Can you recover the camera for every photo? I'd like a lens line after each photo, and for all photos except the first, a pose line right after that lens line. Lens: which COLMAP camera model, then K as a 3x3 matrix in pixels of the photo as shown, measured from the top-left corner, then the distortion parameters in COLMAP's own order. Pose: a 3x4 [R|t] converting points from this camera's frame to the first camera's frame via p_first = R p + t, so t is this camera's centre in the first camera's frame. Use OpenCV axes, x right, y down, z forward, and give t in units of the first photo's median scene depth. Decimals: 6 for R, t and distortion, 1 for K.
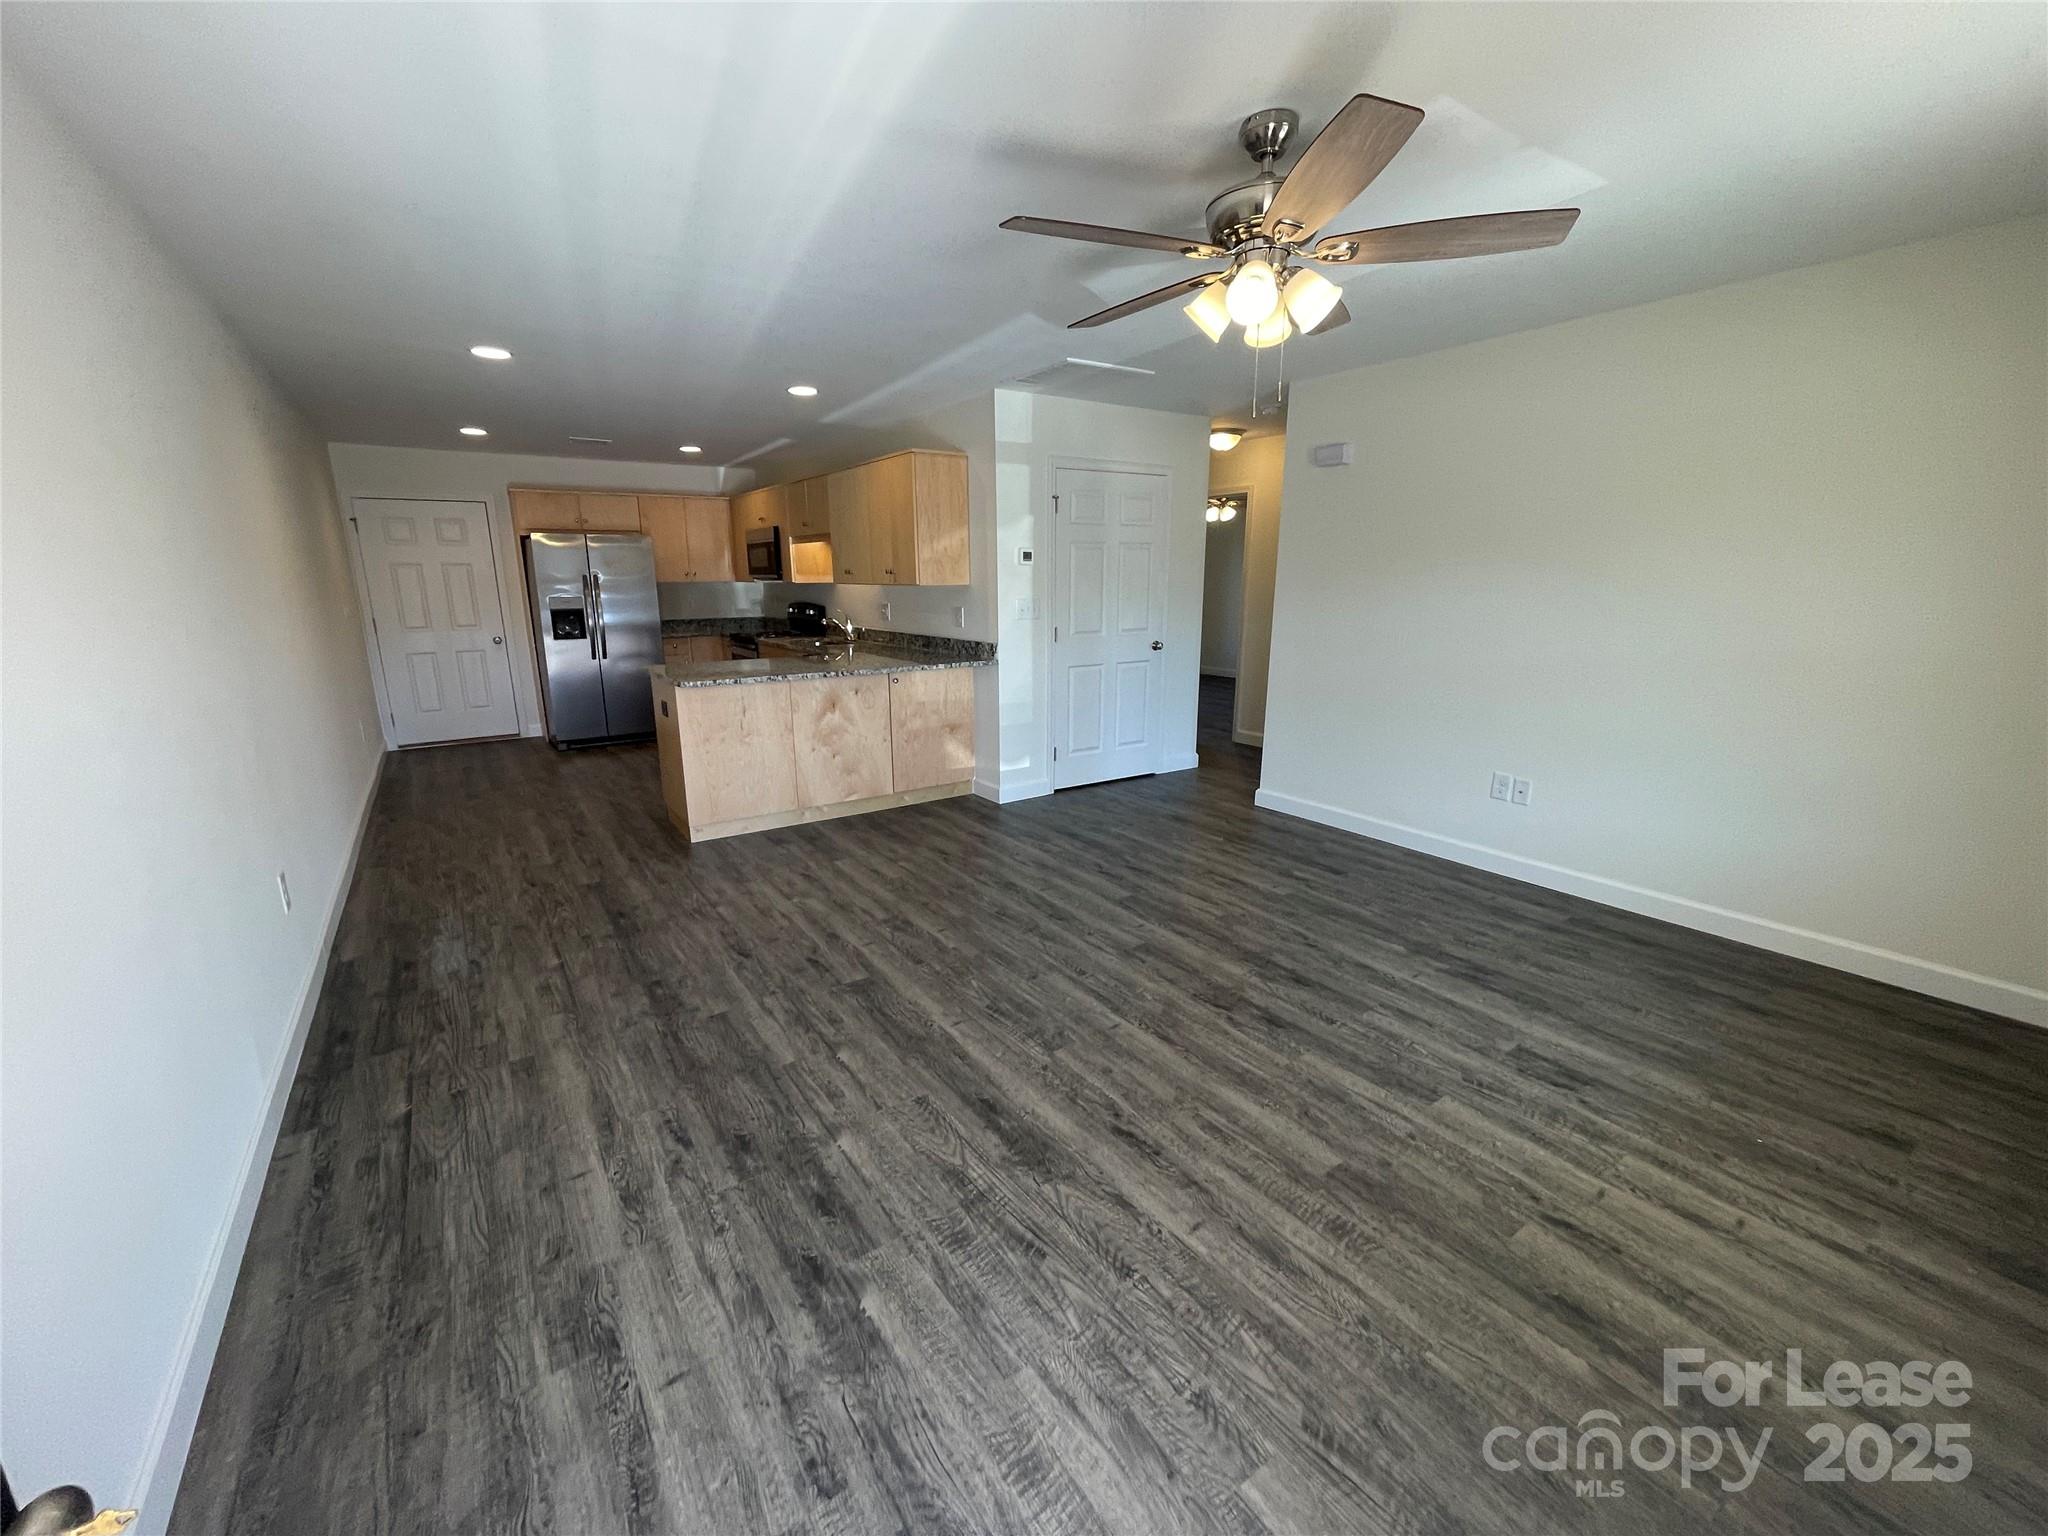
lens RADIAL K [[825.9, 0, 1020.8], [0, 825.9, 775.2], [0, 0, 1]] dist [-0.011441, 0.007083]
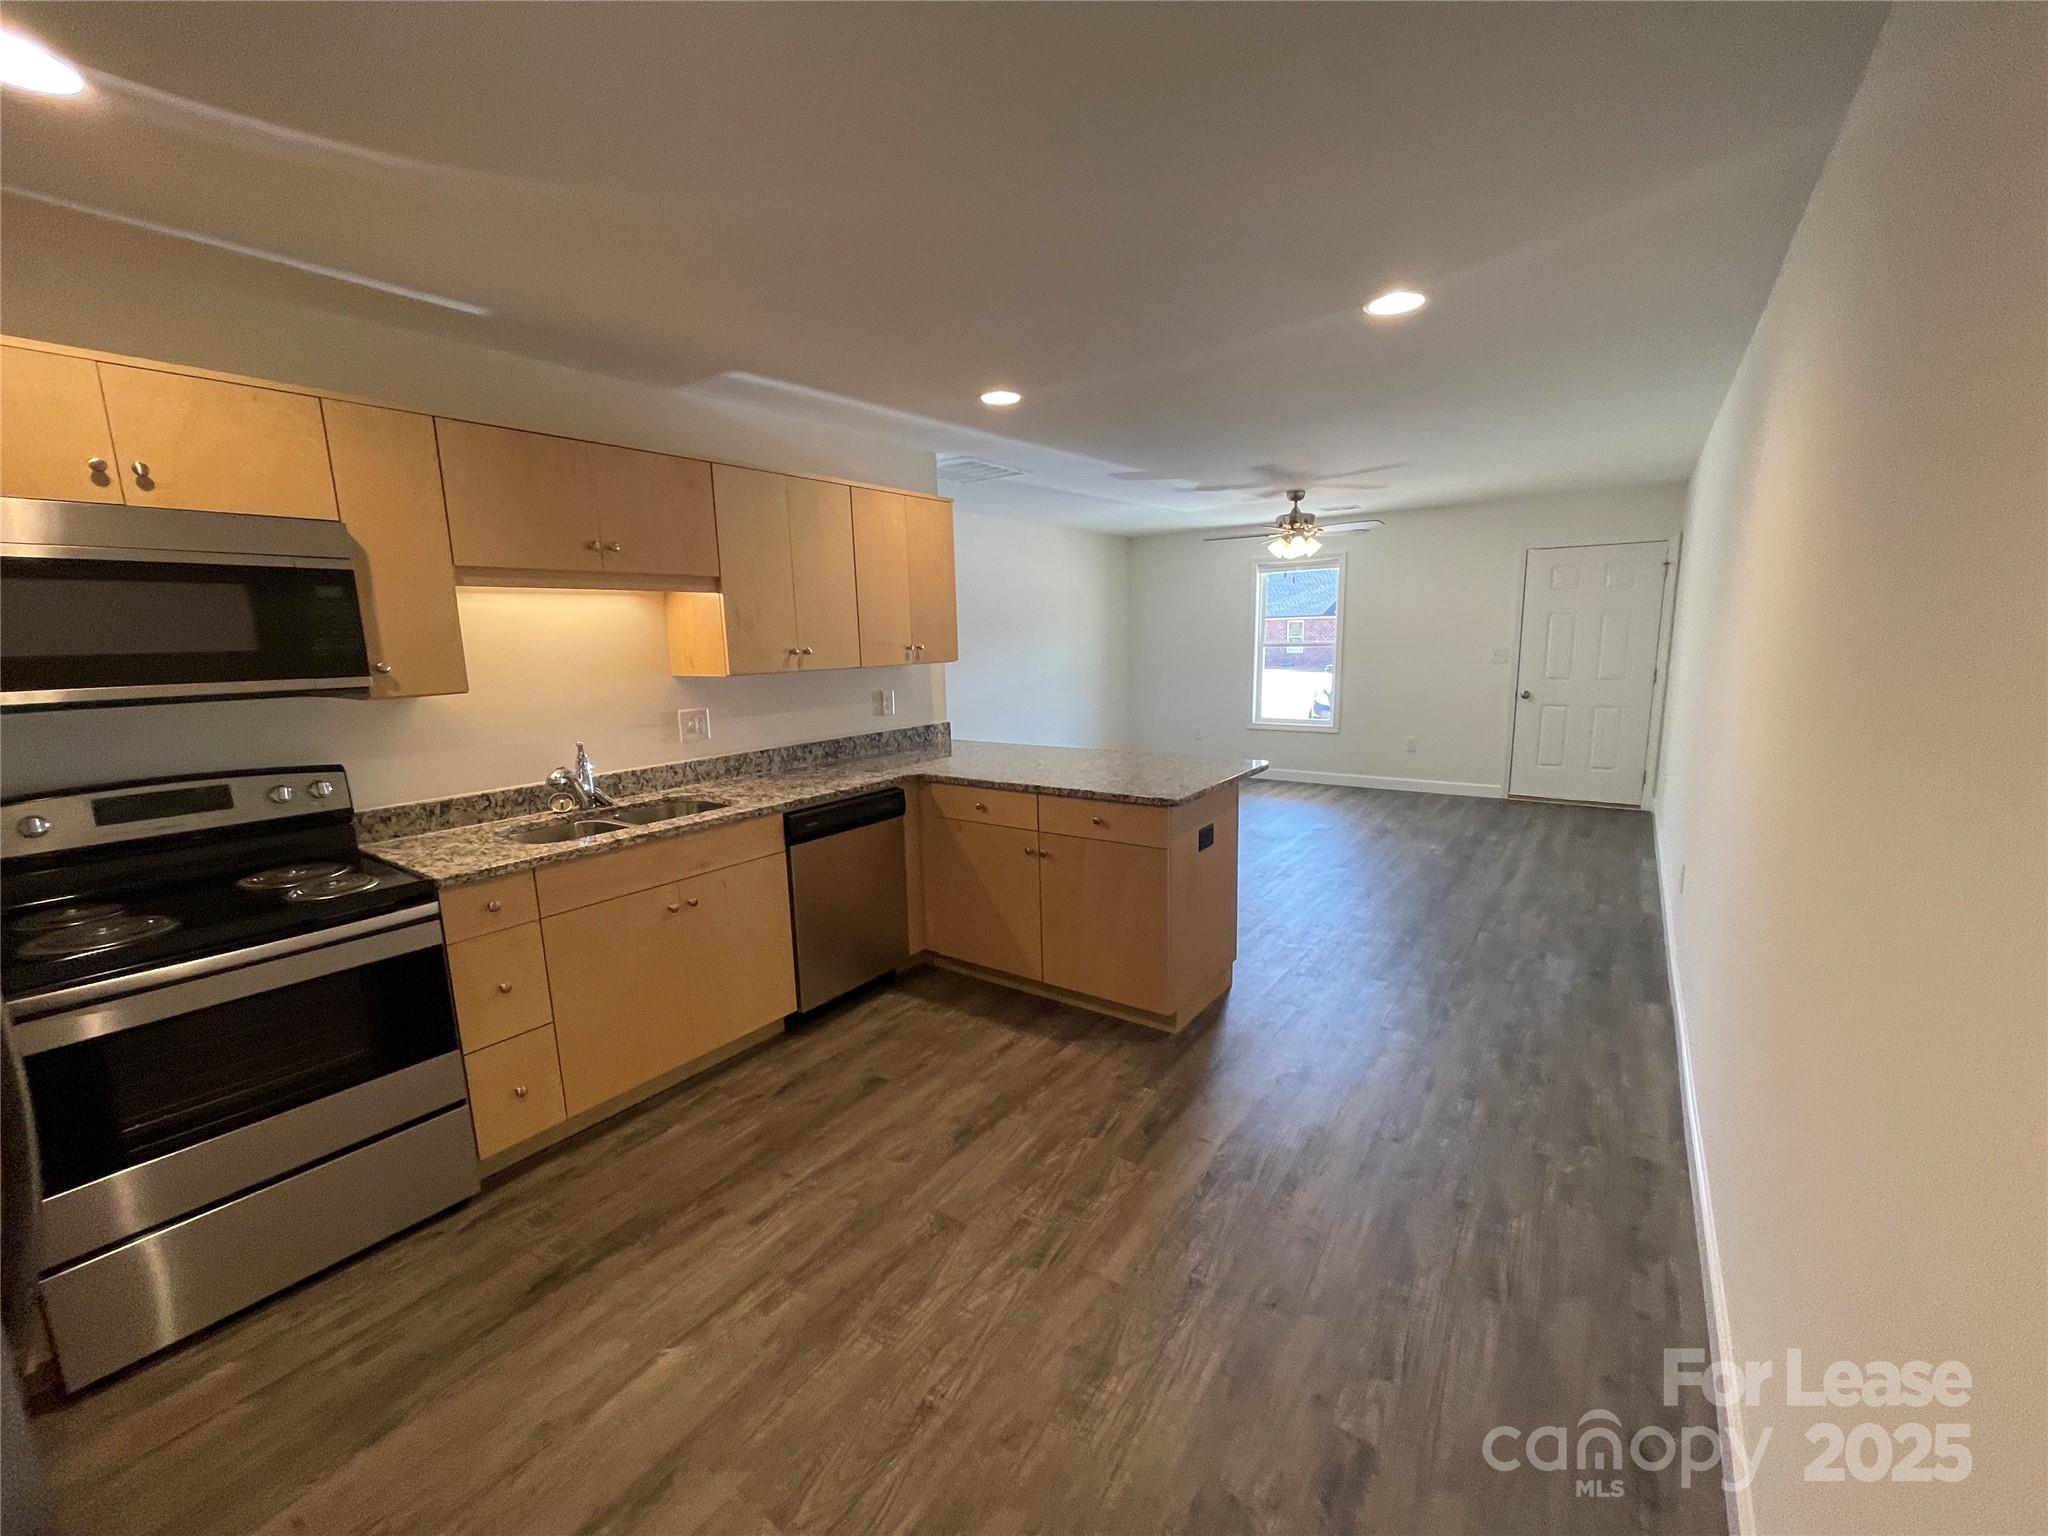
lens RADIAL K [[825.9, 0, 1020.8], [0, 825.9, 775.2], [0, 0, 1]] dist [-0.011441, 0.007083]
pose [[-0.329062, -0.146899, 0.932812, -0.850287], [0.250759, 0.938768, 0.236295, -0.277105], [-0.910405, 0.311667, -0.272077, 1.101196]]
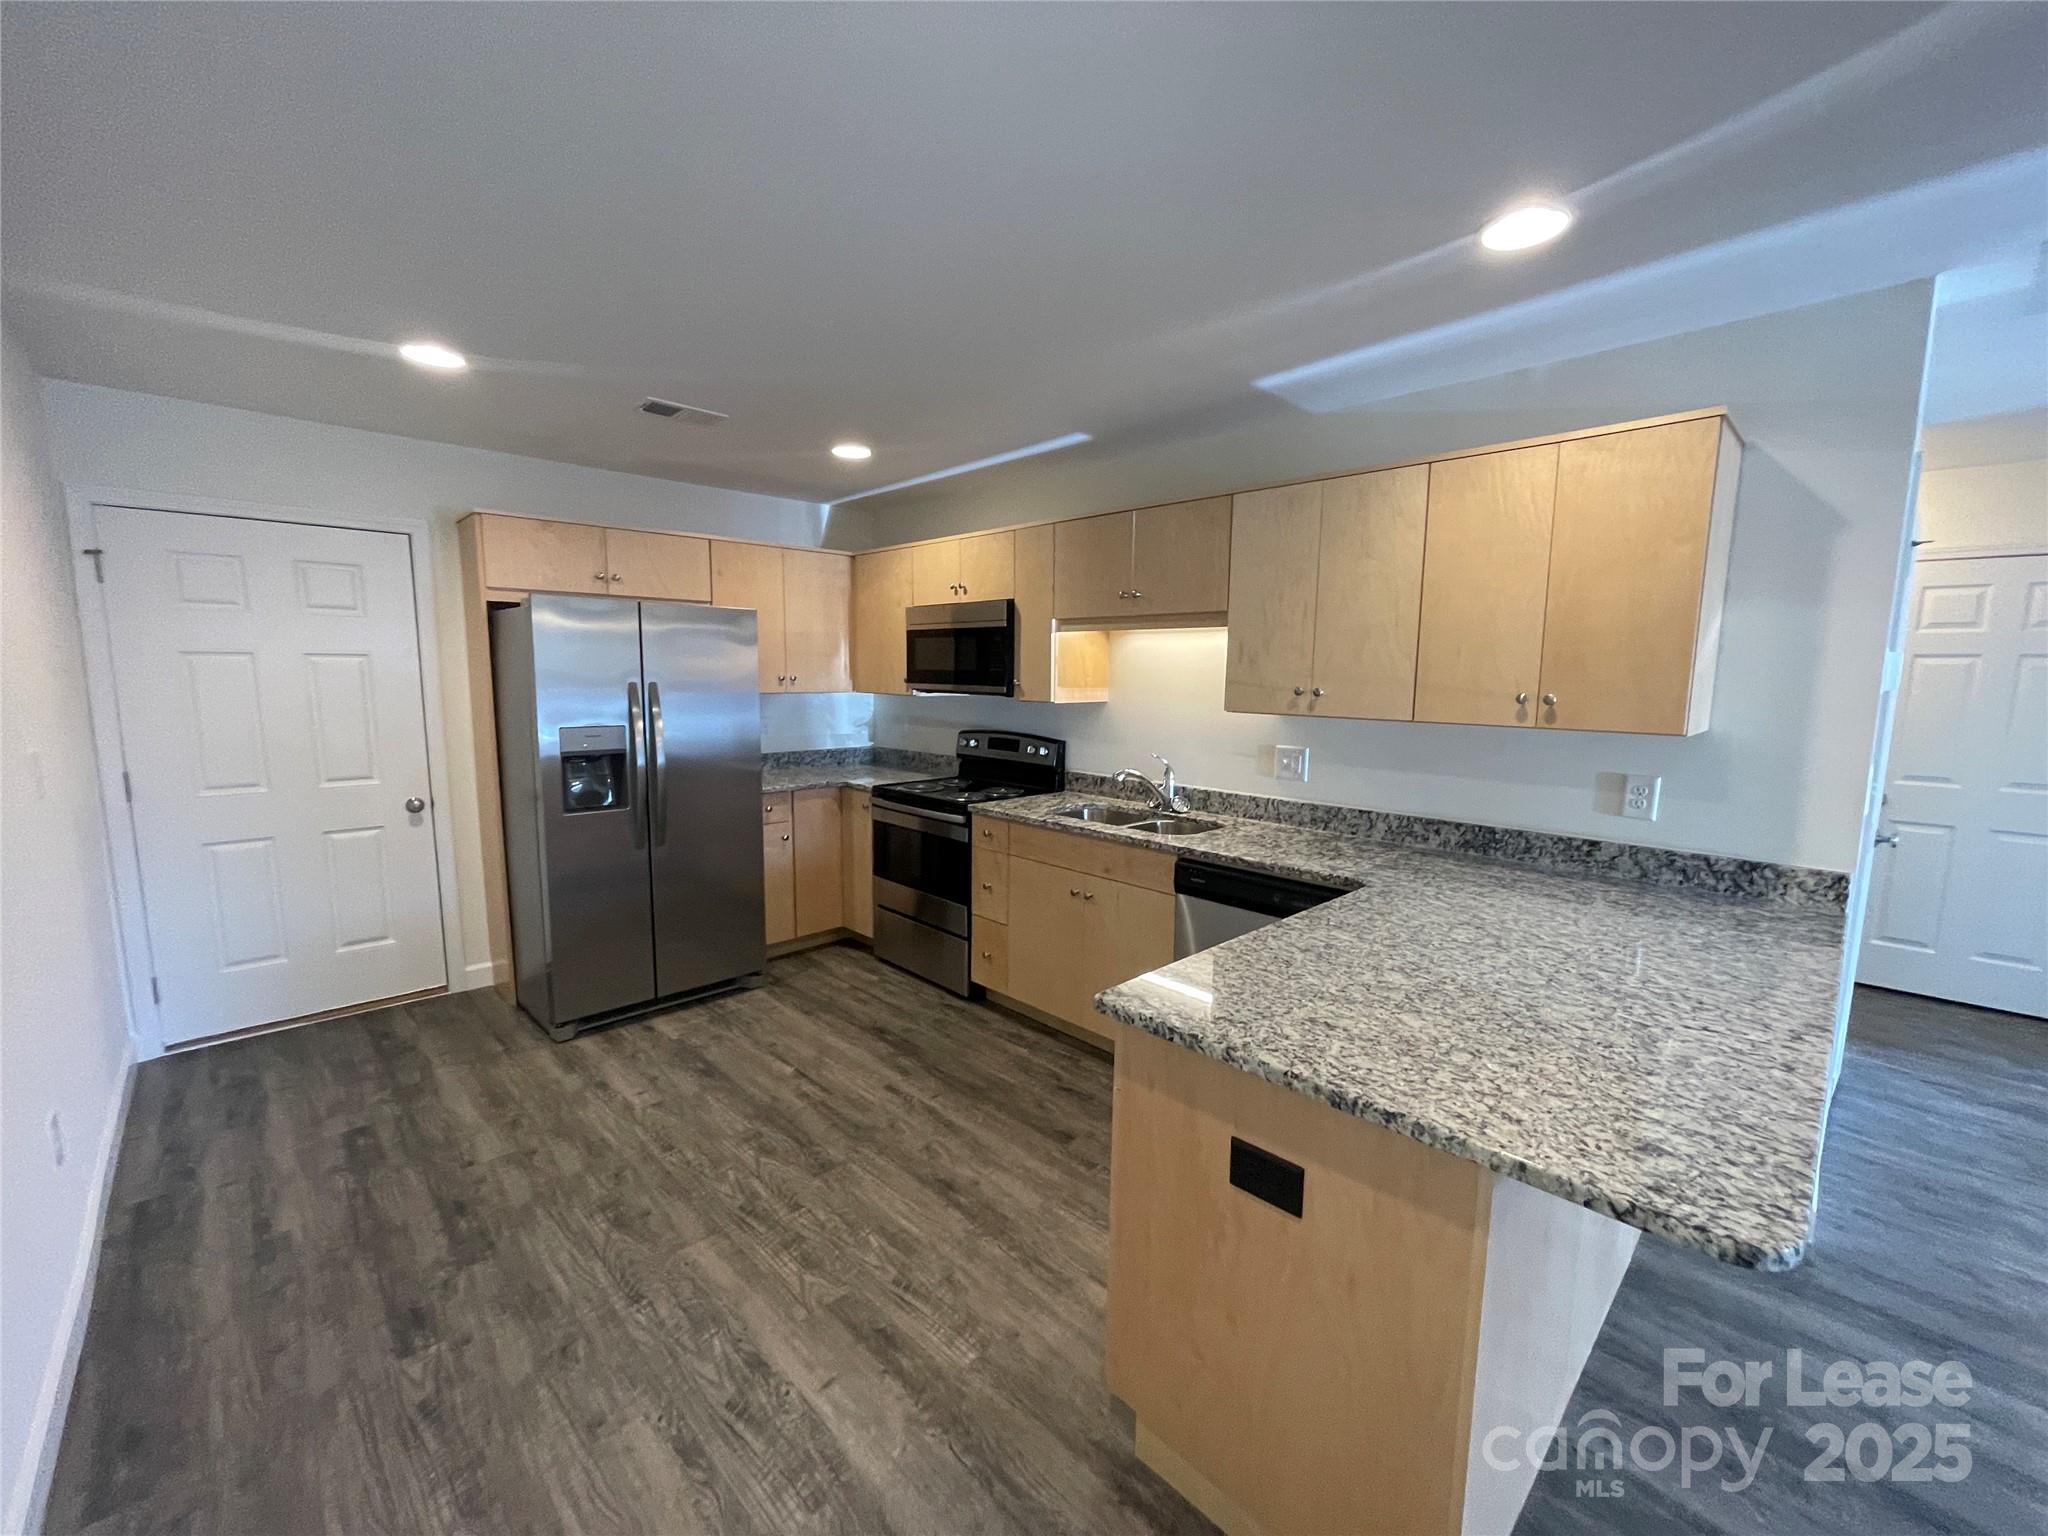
lens RADIAL K [[825.9, 0, 1020.8], [0, 825.9, 775.2], [0, 0, 1]] dist [-0.011441, 0.007083]
pose [[0.987076, -0.006390, 0.160123, -0.471739], [0.023722, 0.994023, -0.106566, -0.161334], [-0.158485, 0.108987, 0.981328, 0.600210]]
